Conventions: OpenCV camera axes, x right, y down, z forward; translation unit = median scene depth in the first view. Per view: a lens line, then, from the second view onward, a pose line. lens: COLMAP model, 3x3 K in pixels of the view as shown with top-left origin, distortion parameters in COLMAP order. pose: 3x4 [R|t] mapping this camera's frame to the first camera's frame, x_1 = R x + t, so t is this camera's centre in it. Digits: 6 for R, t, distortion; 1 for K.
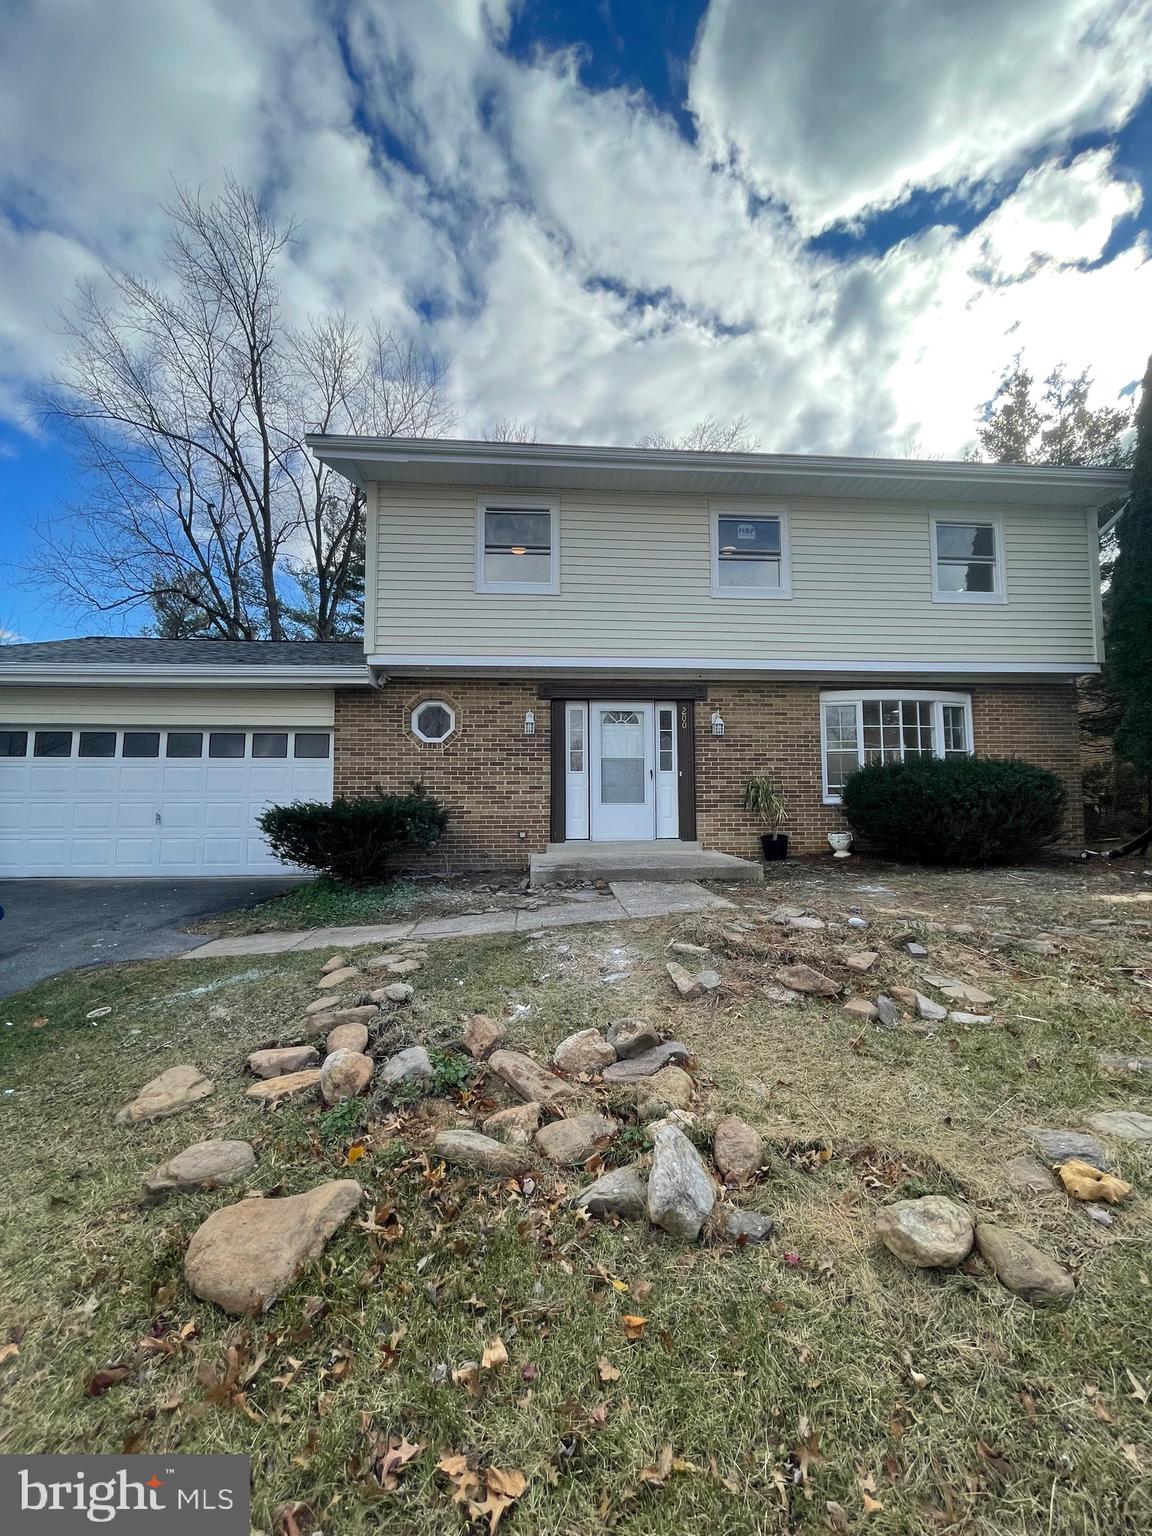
lens RADIAL K [[629.8, 0, 574.6], [0, 629.8, 769.1], [0, 0, 1]] dist [-0.002252, 0.000412]
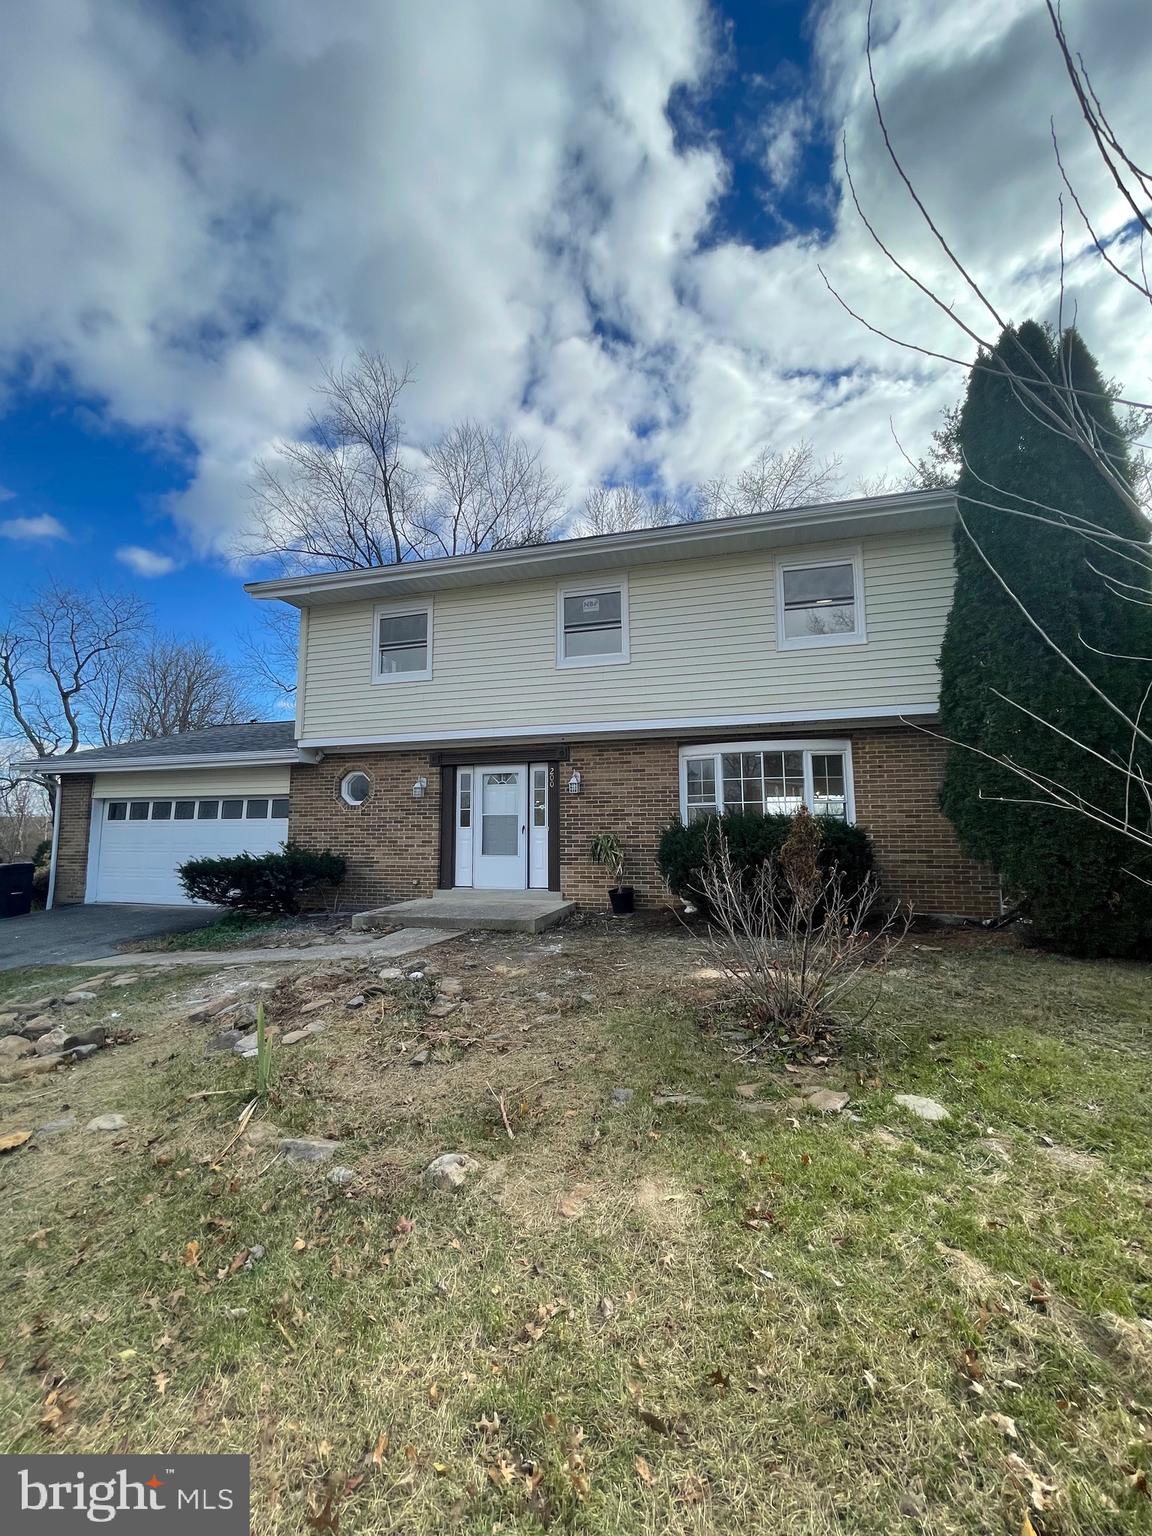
lens RADIAL K [[629.8, 0, 576.0], [0, 629.8, 776.7], [0, 0, 1]] dist [-0.002252, 0.000412]
pose [[0.934326, -0.034209, -0.354775, 0.617055], [0.014486, 0.998206, -0.058102, -0.019579], [0.356126, 0.049148, 0.933145, -0.005266]]
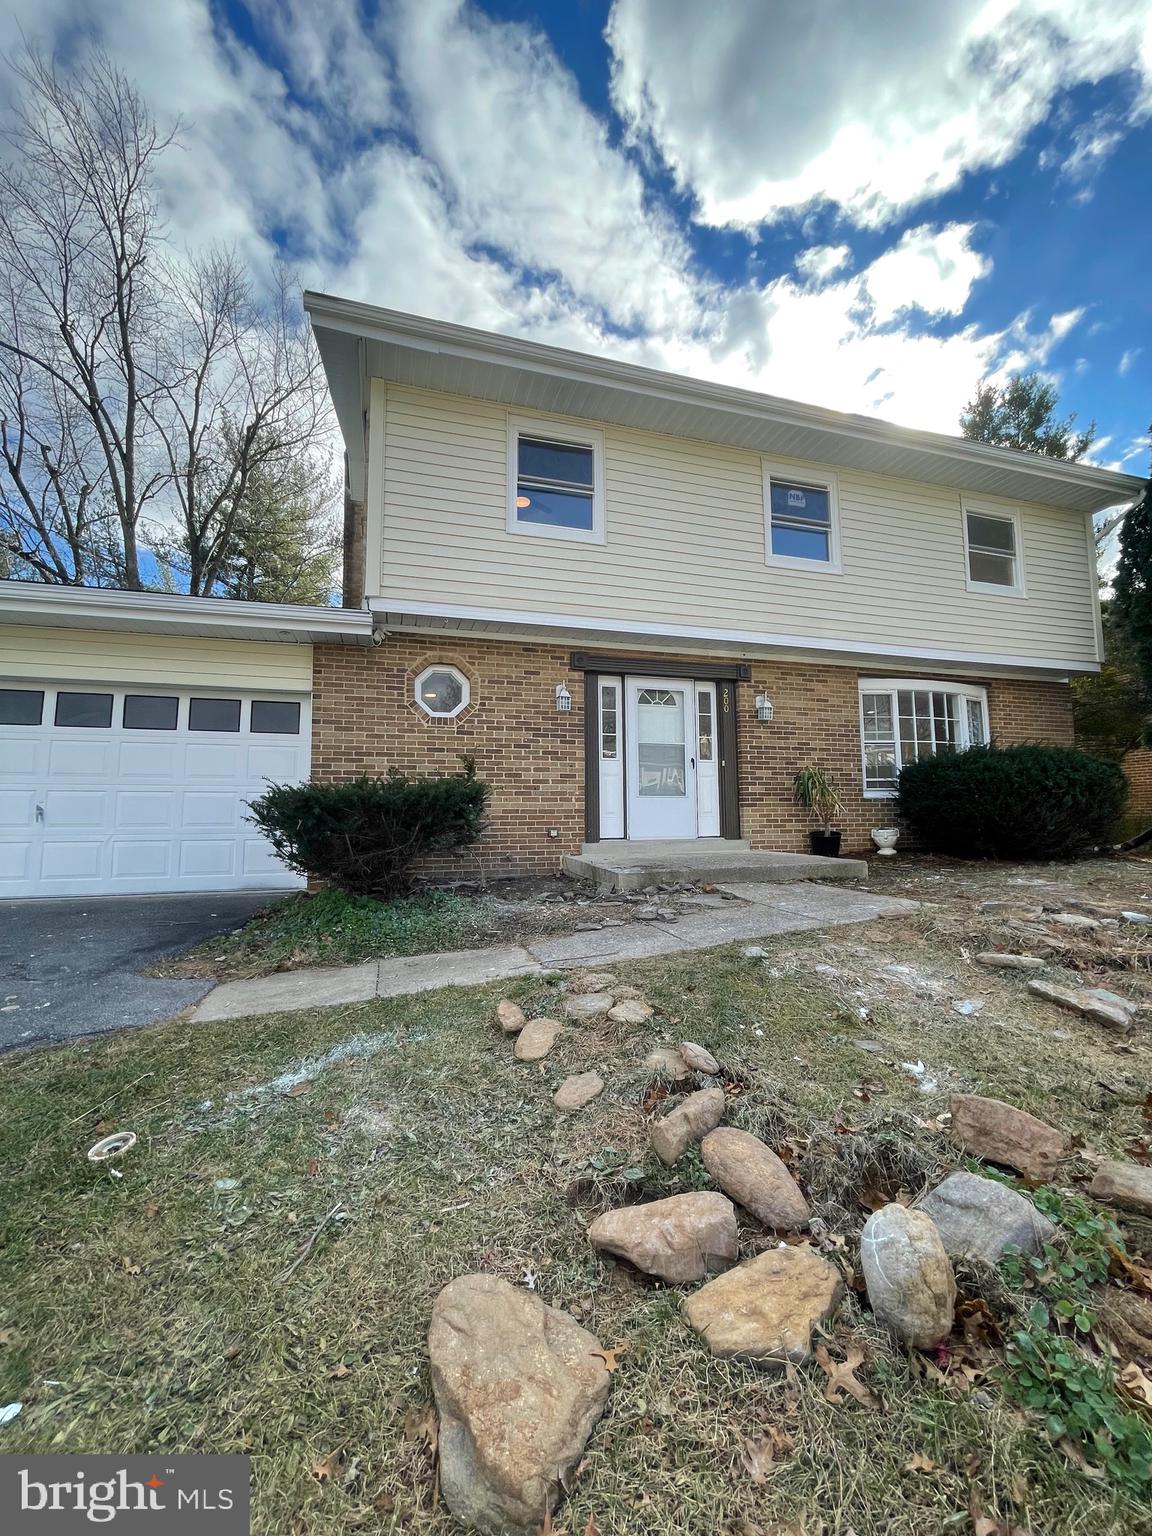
lens RADIAL K [[629.8, 0, 577.3], [0, 629.8, 767.8], [0, 0, 1]] dist [-0.002252, 0.000412]
pose [[0.975738, 0.014840, 0.218439, -0.229036], [-0.008690, 0.999539, -0.029087, 0.042284], [-0.218770, 0.026483, 0.975417, 0.188352]]
